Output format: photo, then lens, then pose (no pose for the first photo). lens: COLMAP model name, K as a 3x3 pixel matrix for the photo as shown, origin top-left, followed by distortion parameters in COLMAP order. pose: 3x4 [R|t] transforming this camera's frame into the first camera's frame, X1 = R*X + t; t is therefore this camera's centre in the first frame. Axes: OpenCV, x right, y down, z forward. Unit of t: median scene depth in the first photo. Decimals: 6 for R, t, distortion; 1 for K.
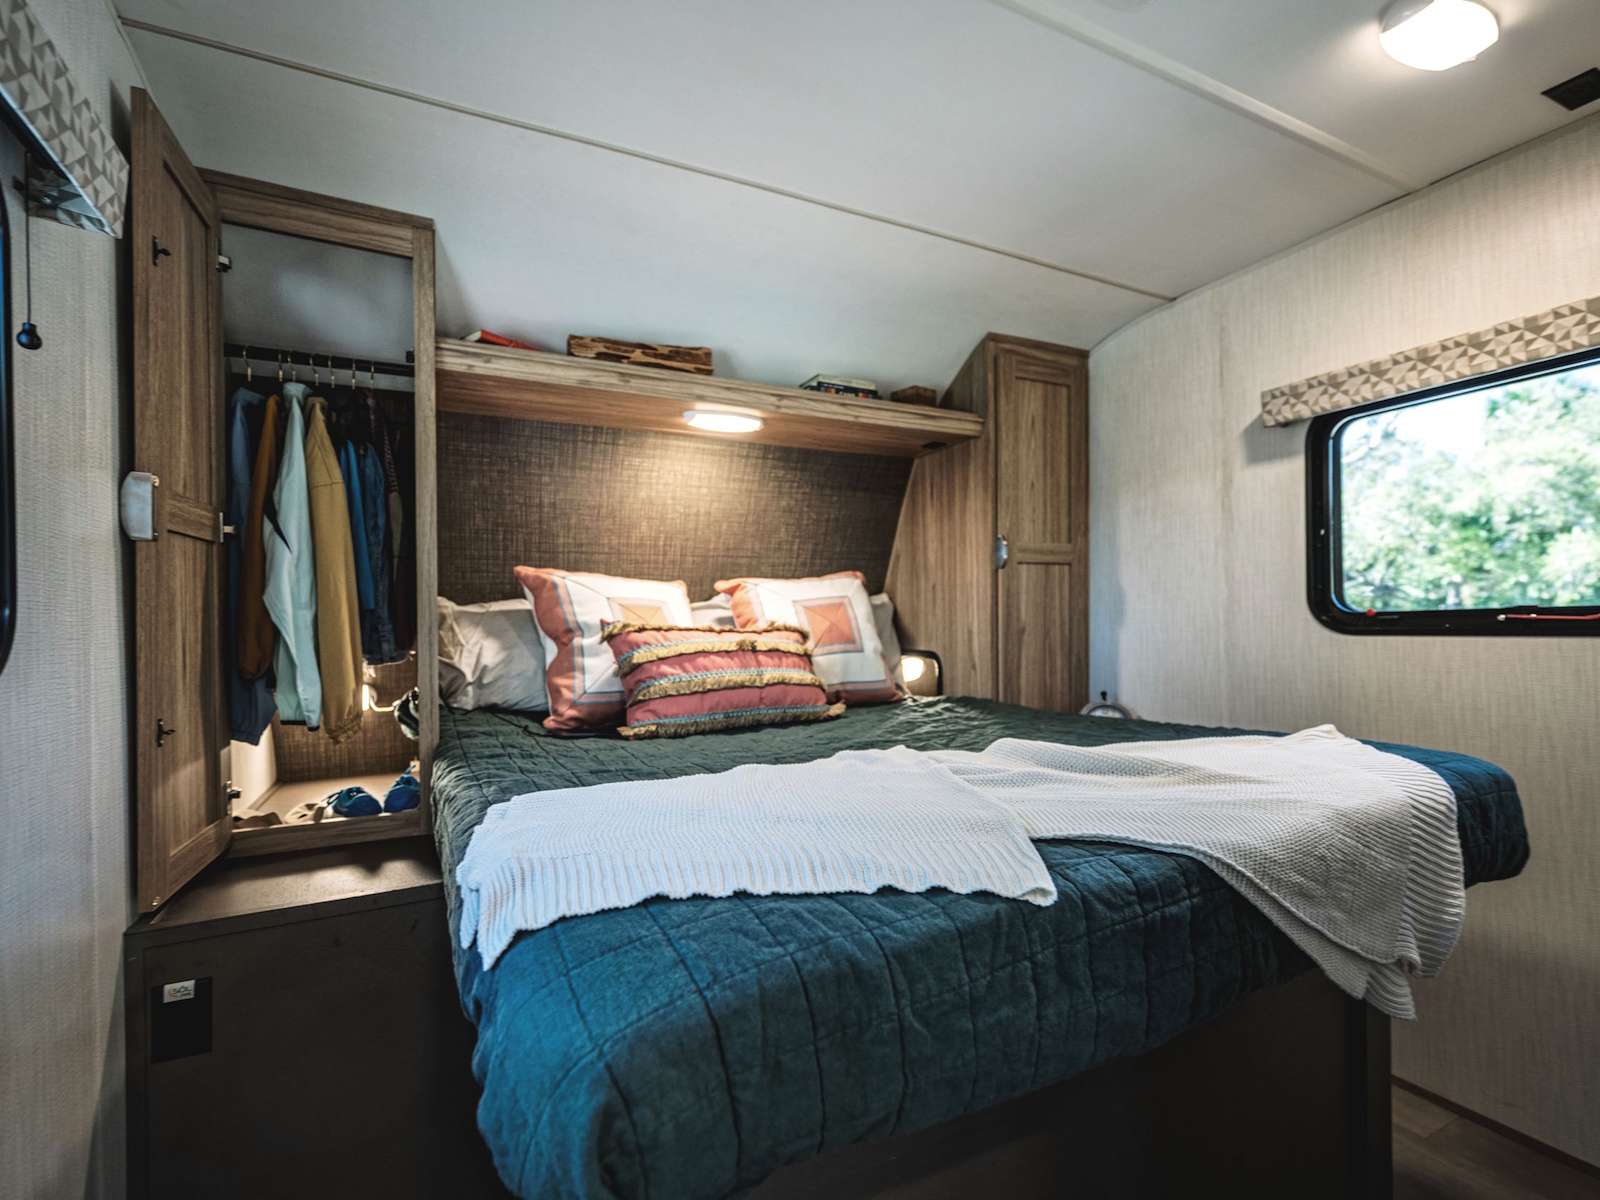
lens RADIAL K [[743.3, 0, 798.5], [0, 743.3, 632.0], [0, 0, 1]] dist [0.002482, 0.001104]
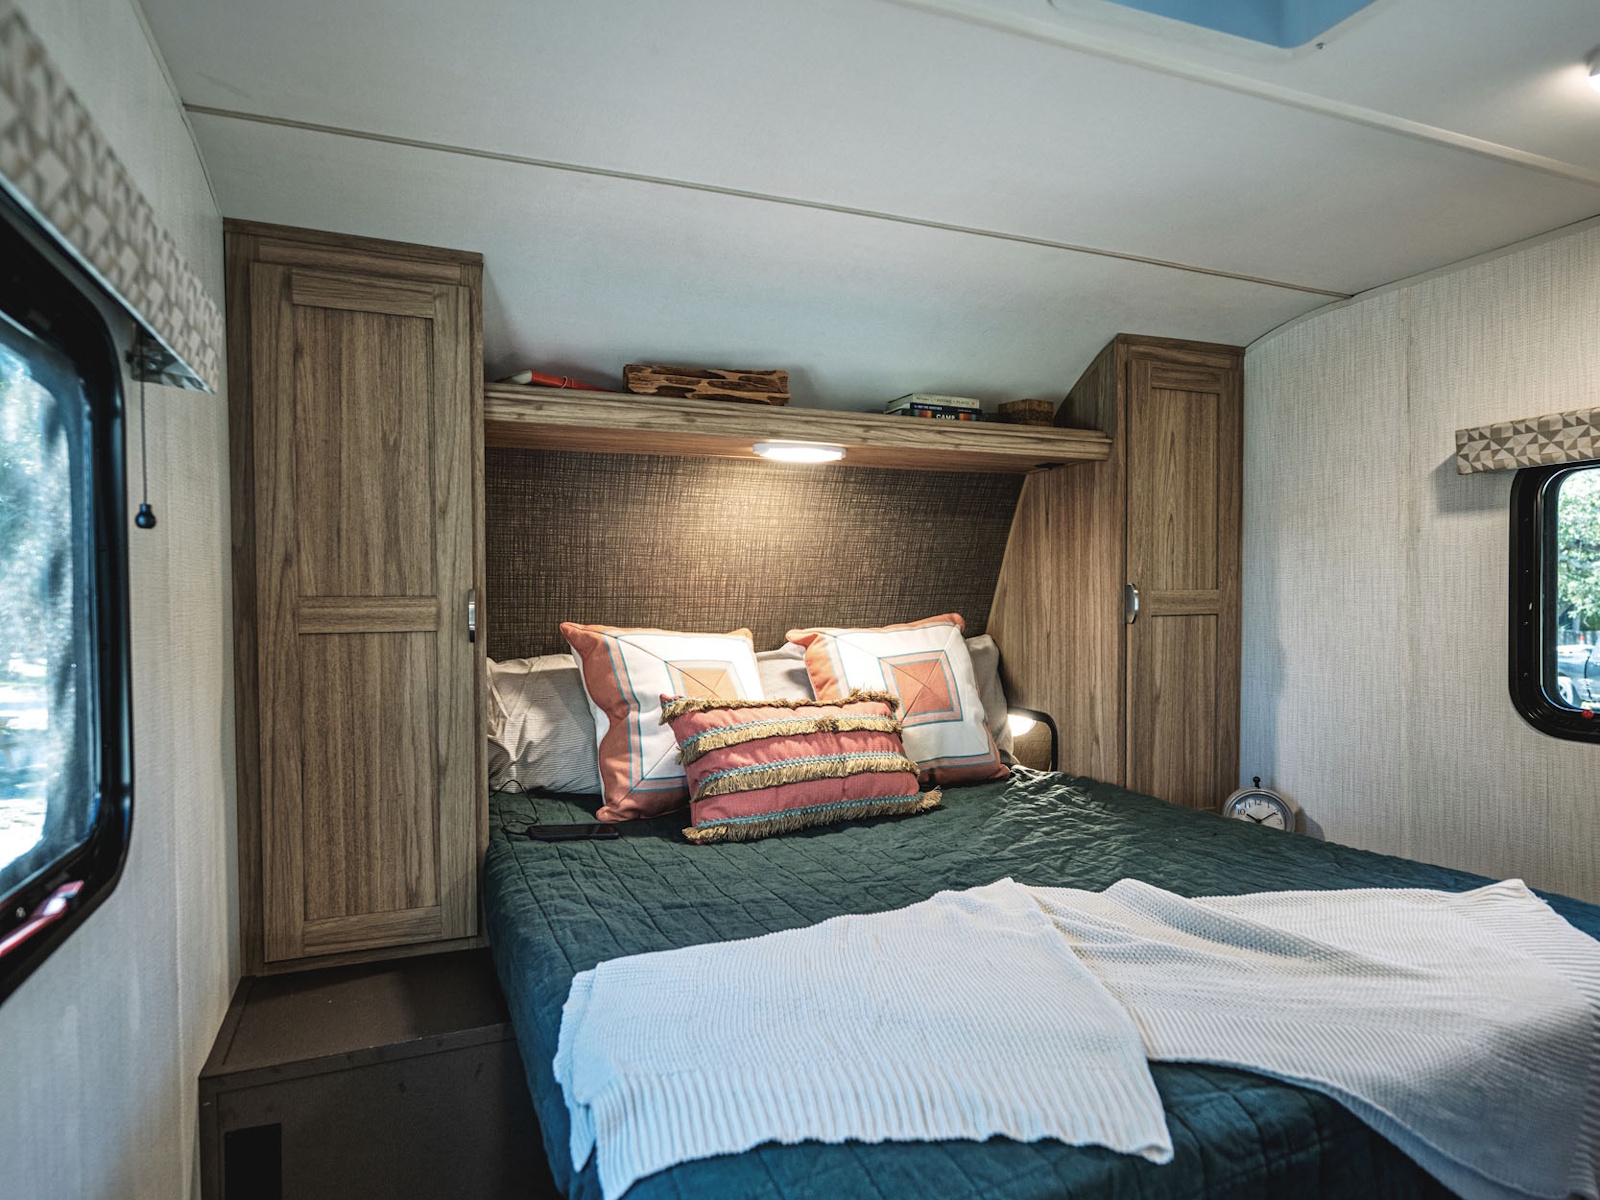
lens RADIAL K [[942.6, 0, 800.6], [0, 942.6, 611.2], [0, 0, 1]] dist [0.002010, -0.002117]
pose [[0.997035, 0.008149, -0.076515, -0.017096], [-0.007709, 0.999952, 0.006038, -0.118385], [0.076561, -0.005430, 0.997050, -0.089262]]
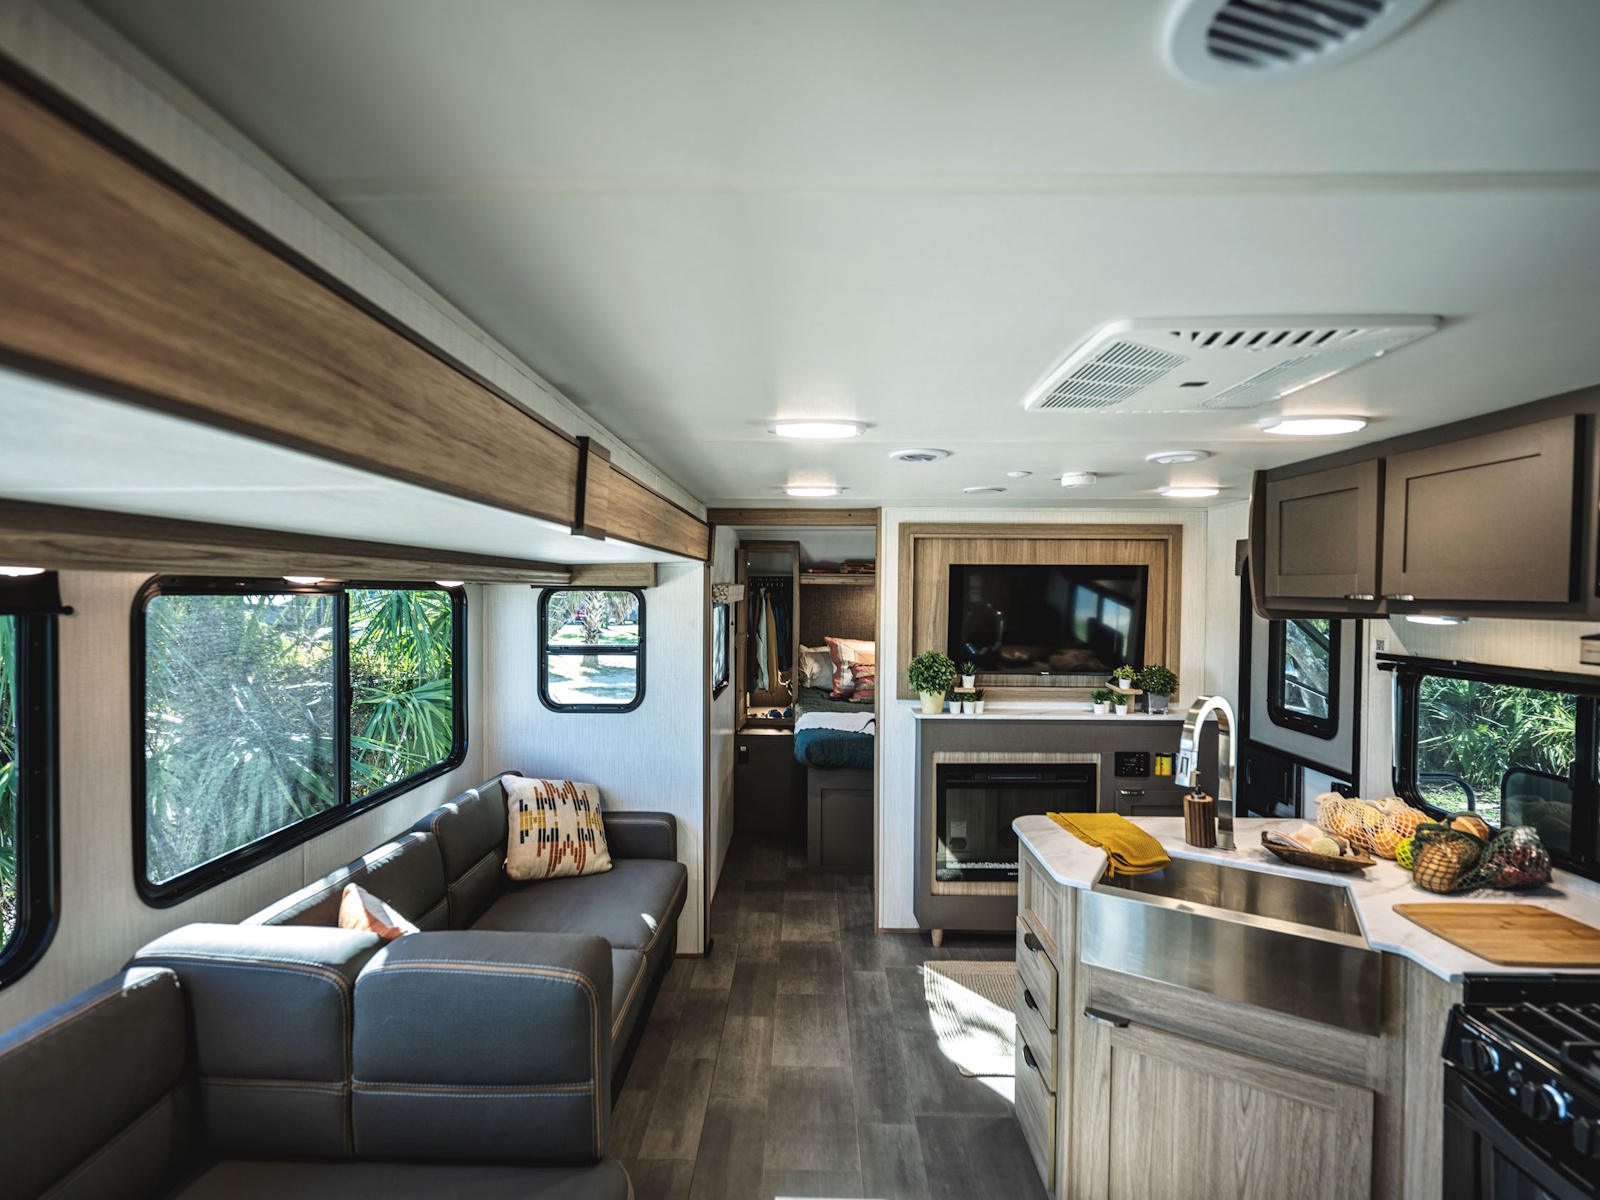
lens RADIAL K [[708.0, 0, 792.3], [0, 708.0, 608.5], [0, 0, 1]] dist [-0.000343, -0.000038]
pose [[0.883101, 0.031688, -0.468112, 0.799772], [-0.025309, 0.999481, 0.019913, -0.260421], [0.468500, -0.005738, 0.883445, -1.497873]]
